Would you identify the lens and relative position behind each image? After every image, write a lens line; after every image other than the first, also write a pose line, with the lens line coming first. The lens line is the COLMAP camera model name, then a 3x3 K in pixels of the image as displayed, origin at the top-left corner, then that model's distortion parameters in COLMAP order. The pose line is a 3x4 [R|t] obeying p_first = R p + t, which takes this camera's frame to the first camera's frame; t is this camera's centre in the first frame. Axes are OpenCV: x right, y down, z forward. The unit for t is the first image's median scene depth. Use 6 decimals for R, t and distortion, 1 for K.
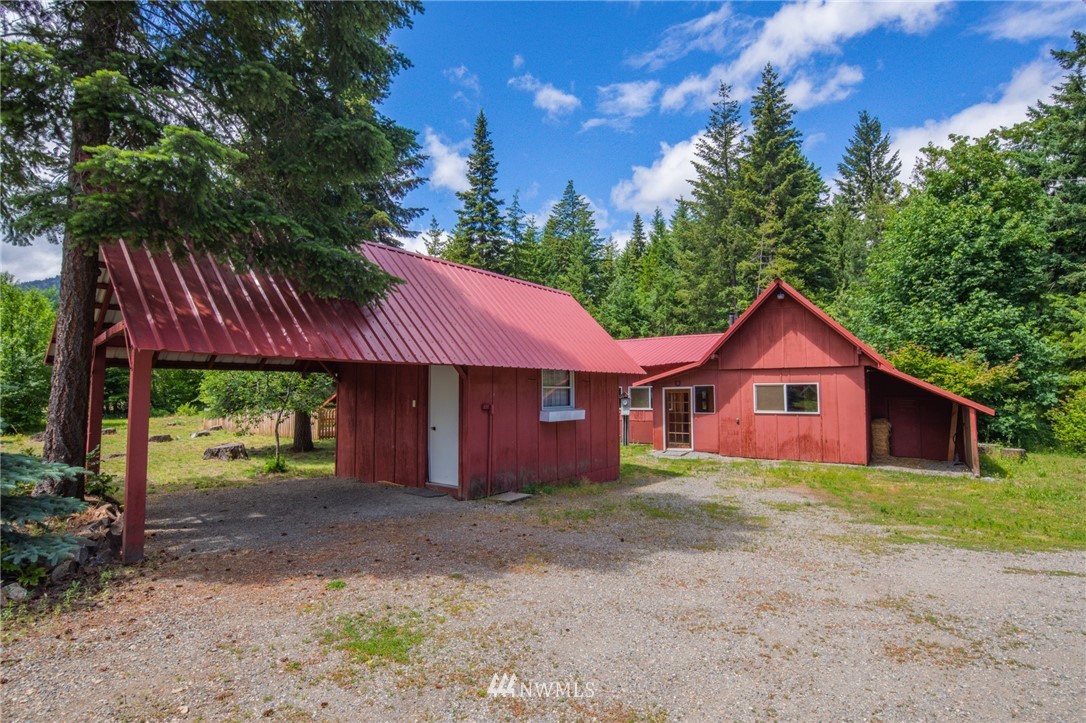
lens RADIAL K [[529.4, 0, 549.7], [0, 529.4, 367.5], [0, 0, 1]] dist [0.005053, -0.000053]
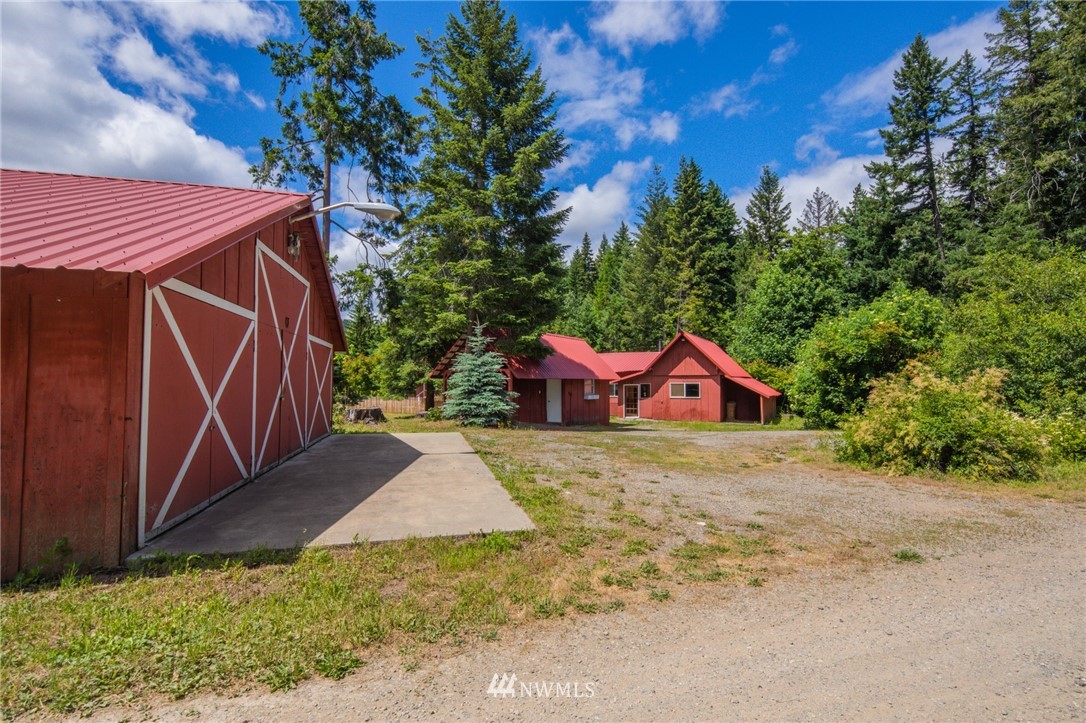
lens RADIAL K [[529.4, 0, 549.7], [0, 529.4, 367.5], [0, 0, 1]] dist [0.005053, -0.000053]
pose [[0.992253, 0.011748, 0.123676, -0.198259], [-0.013958, 0.999758, 0.017020, -0.035422], [-0.123446, -0.018614, 0.992177, -0.585644]]
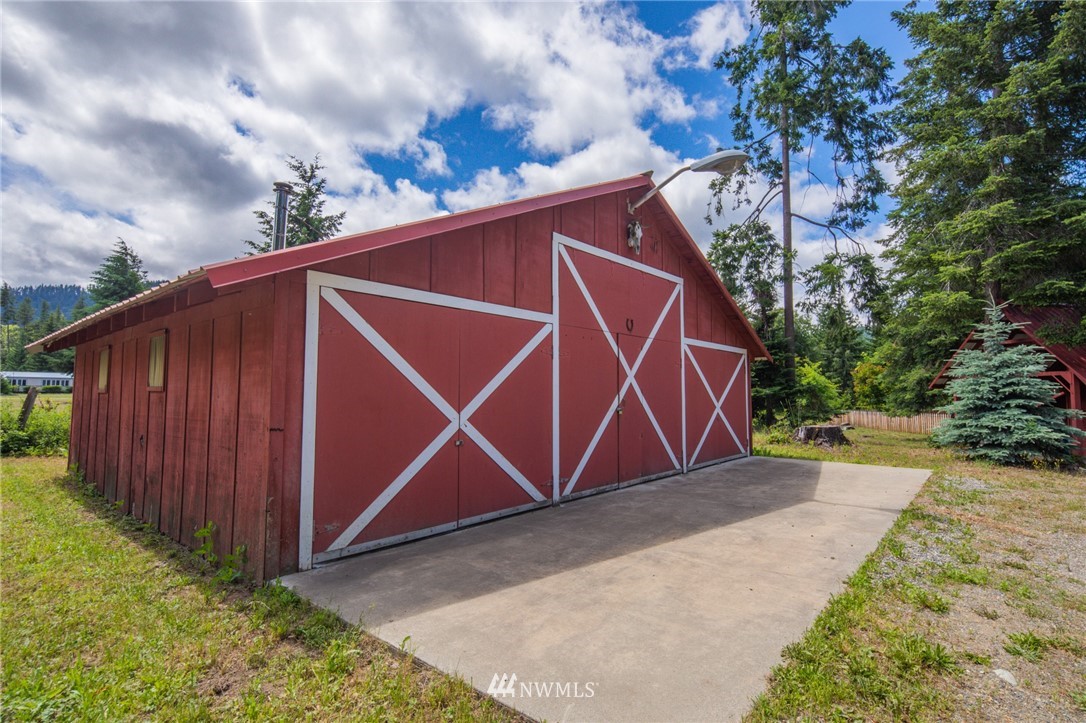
lens RADIAL K [[529.4, 0, 549.7], [0, 529.4, 367.5], [0, 0, 1]] dist [0.005053, -0.000053]
pose [[0.694588, -0.033257, -0.718638, -0.124250], [0.030604, 0.999393, -0.016670, -0.026489], [0.718756, -0.010415, 0.695184, -0.425757]]
